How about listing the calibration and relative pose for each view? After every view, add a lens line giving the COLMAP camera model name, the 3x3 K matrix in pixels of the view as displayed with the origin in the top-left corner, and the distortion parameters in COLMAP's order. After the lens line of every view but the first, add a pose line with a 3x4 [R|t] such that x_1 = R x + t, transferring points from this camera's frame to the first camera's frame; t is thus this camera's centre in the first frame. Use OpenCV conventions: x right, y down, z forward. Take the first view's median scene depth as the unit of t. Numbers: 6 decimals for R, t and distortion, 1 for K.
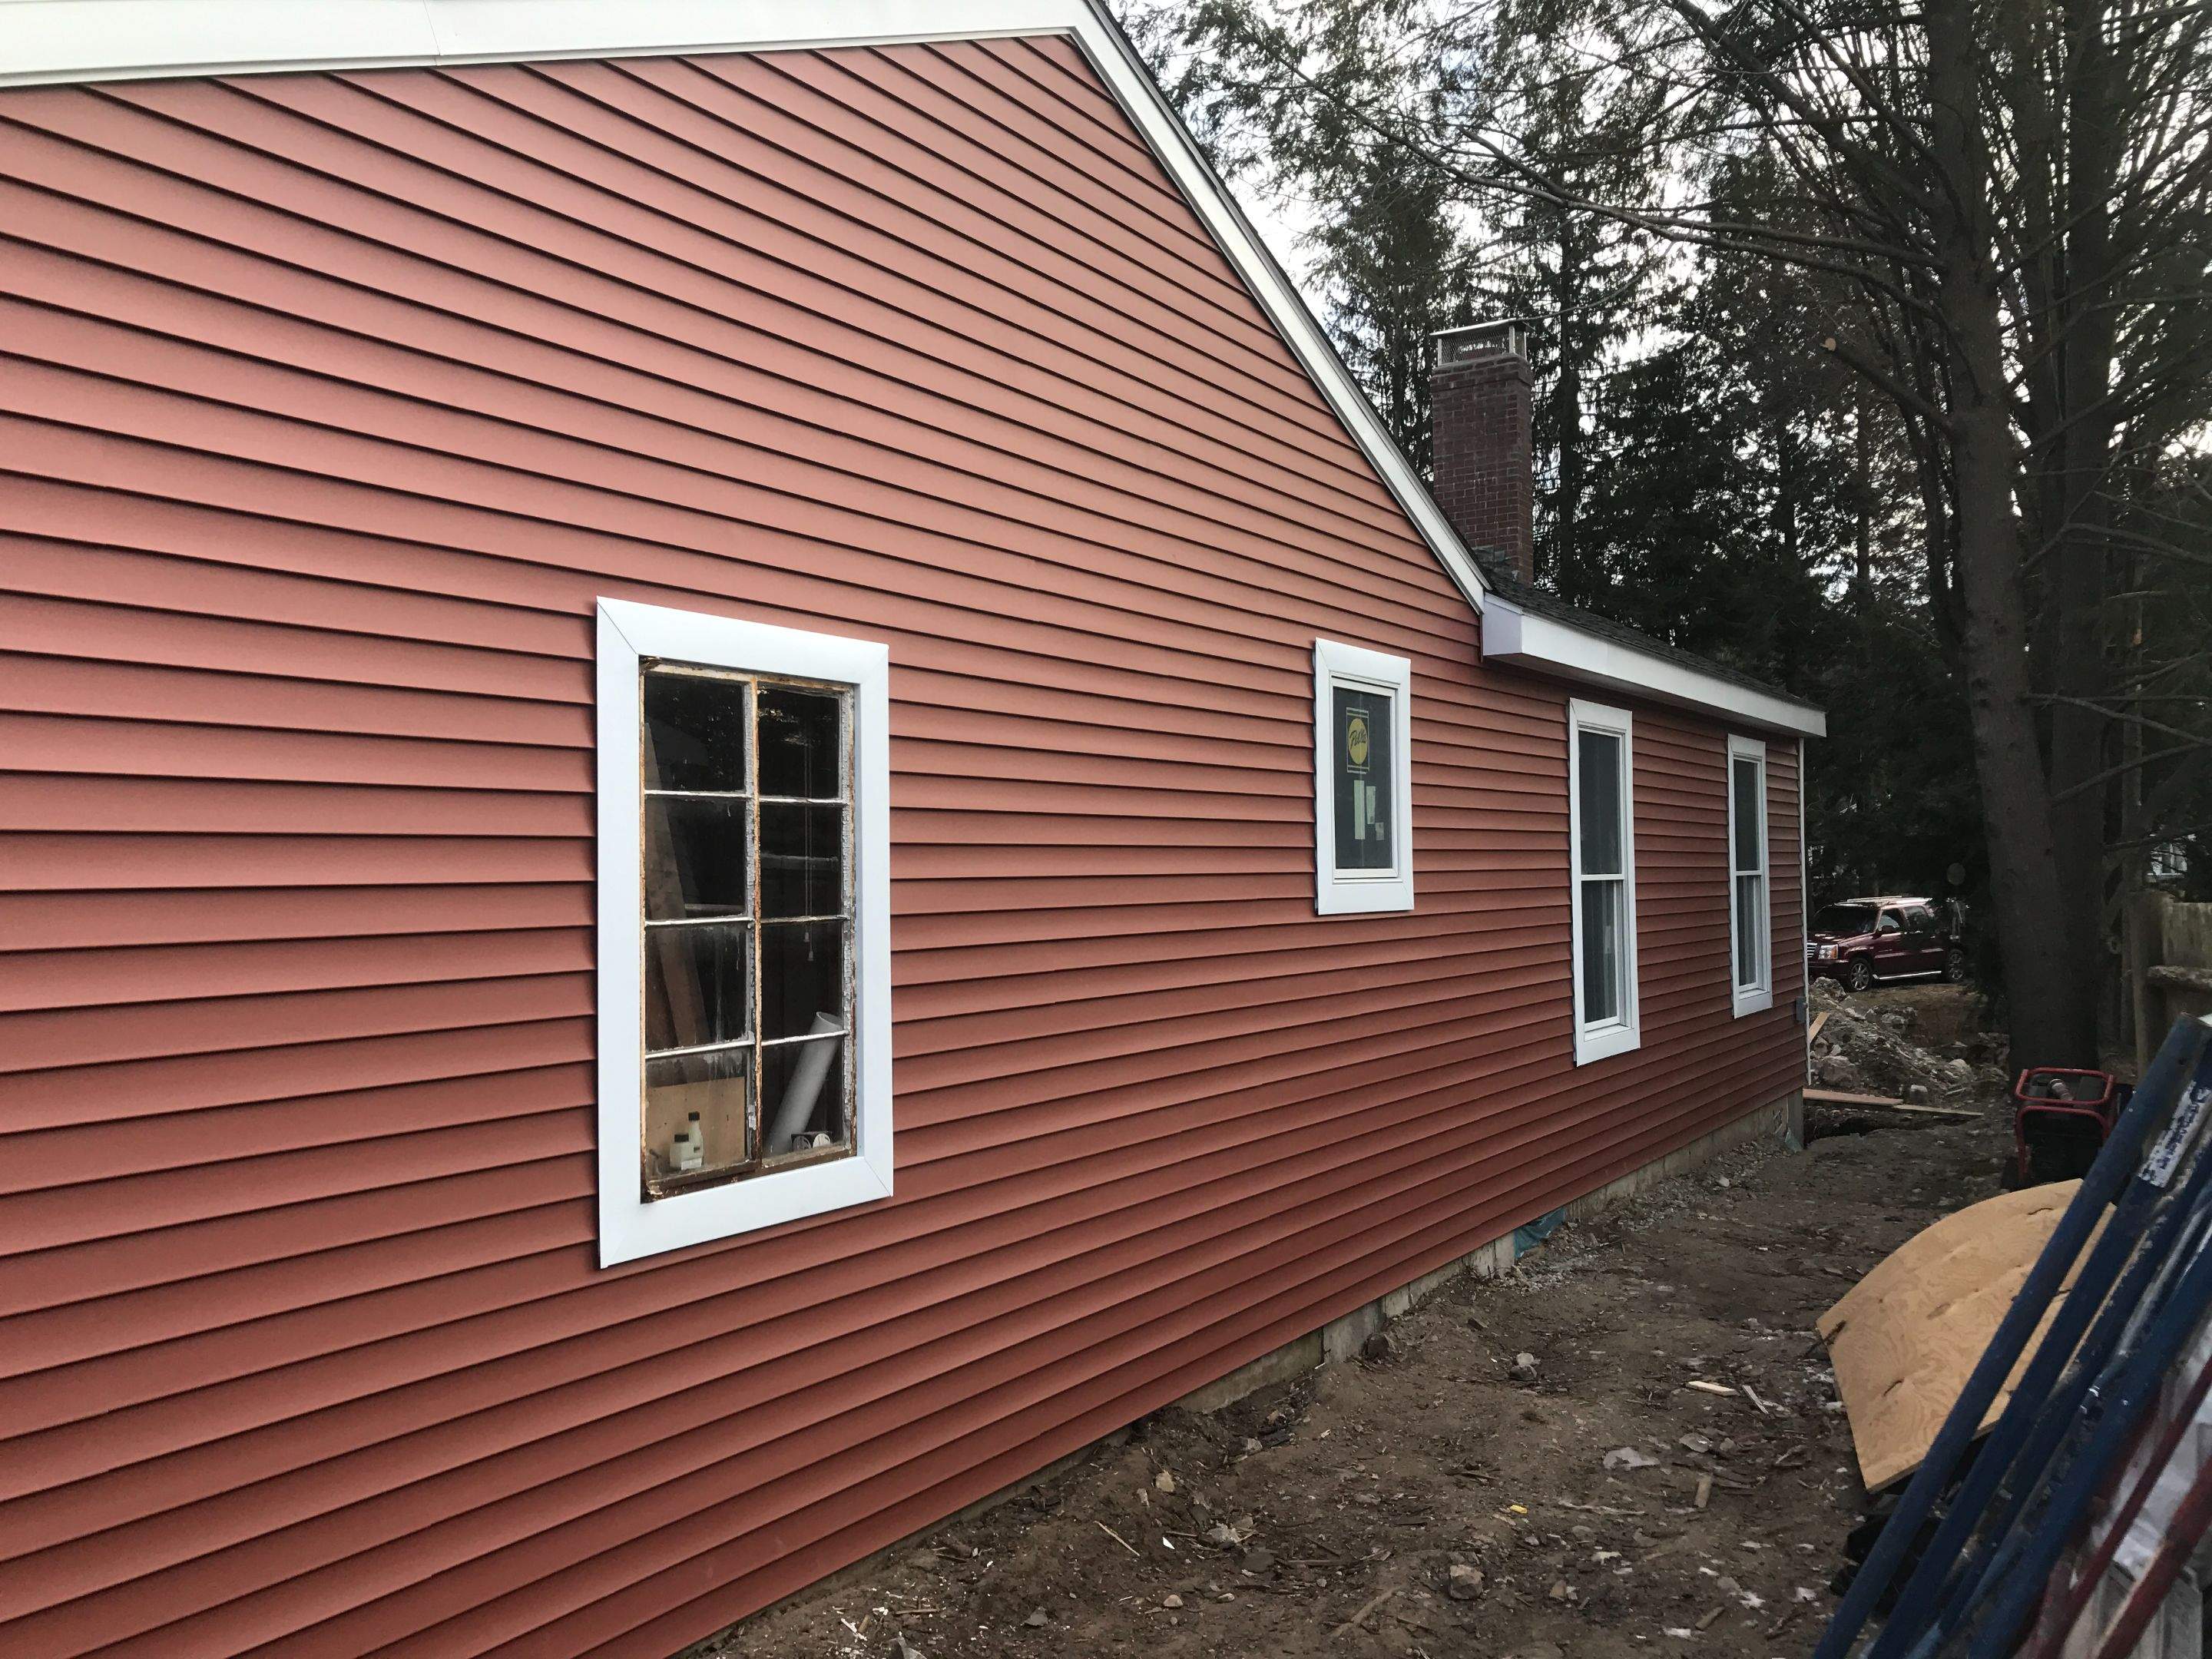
lens RADIAL K [[1791.9, 0, 1098.2], [0, 1791.9, 821.5], [0, 0, 1]] dist [0.053003, -0.055379]
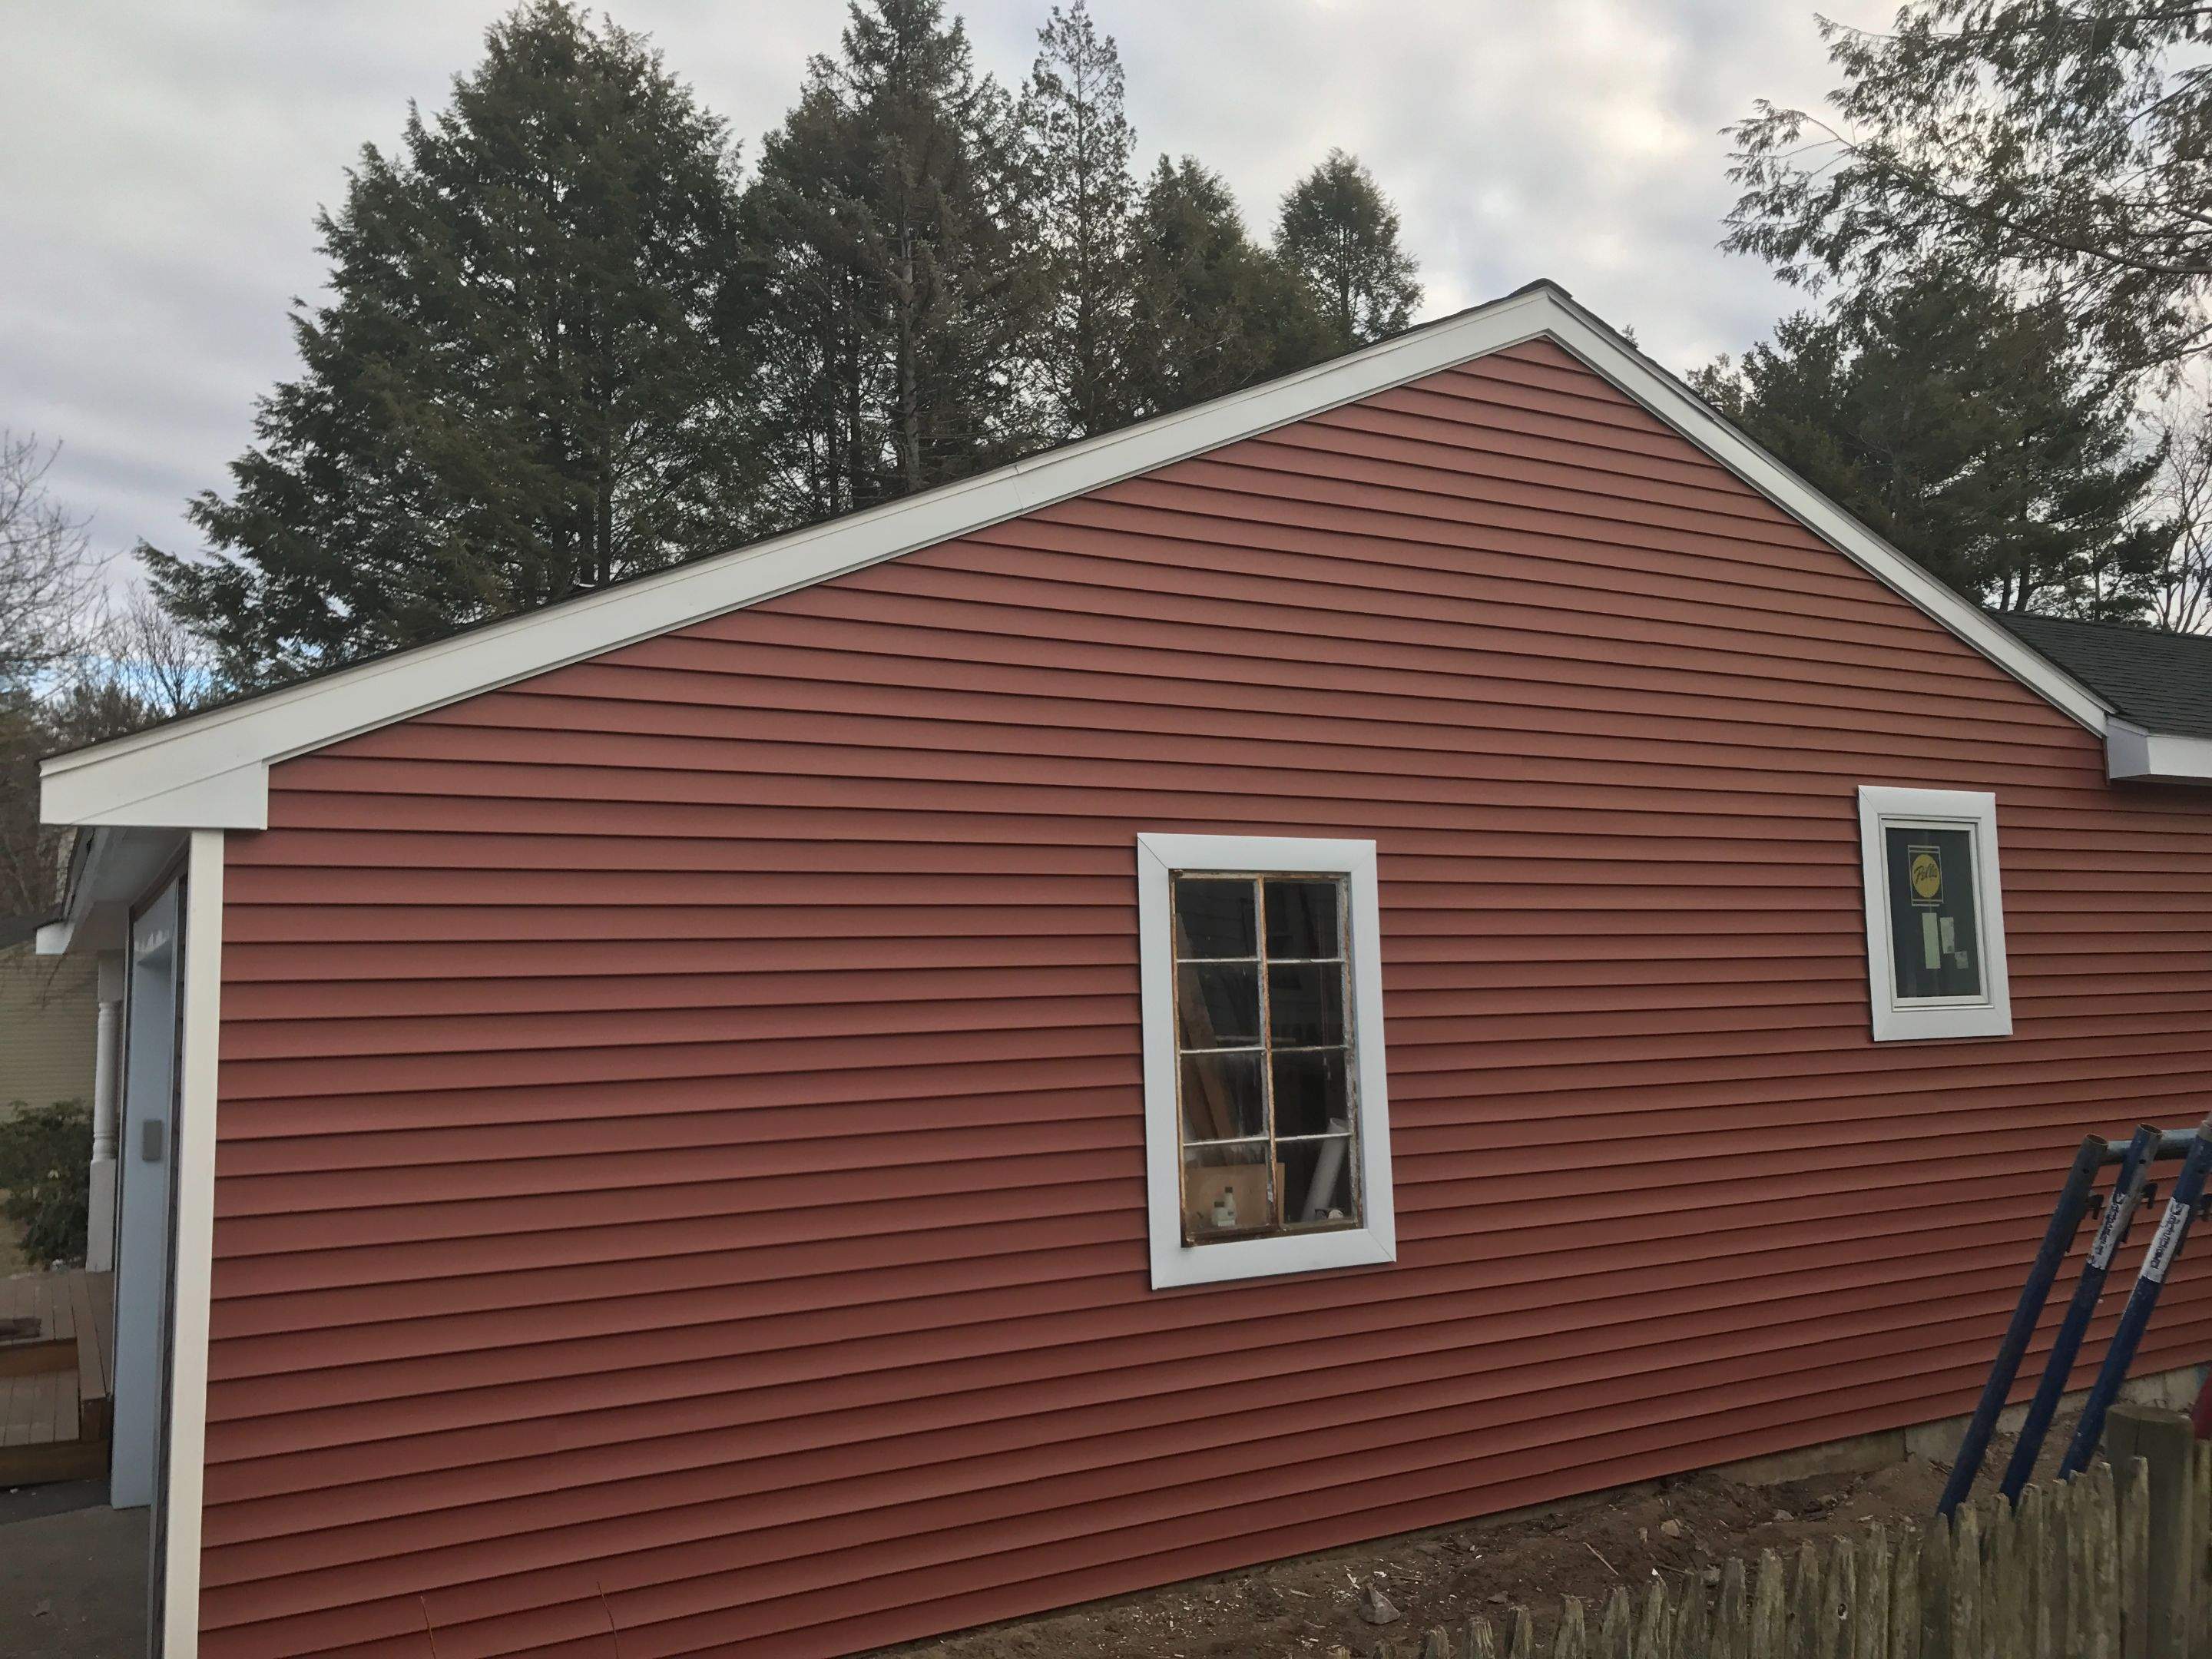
lens RADIAL K [[1791.9, 0, 1107.4], [0, 1791.9, 832.2], [0, 0, 1]] dist [0.053003, -0.055379]
pose [[0.891292, -0.052039, -0.450434, 0.311182], [0.027260, 0.997745, -0.061330, -0.029042], [0.452610, 0.042384, 0.890701, -0.281041]]
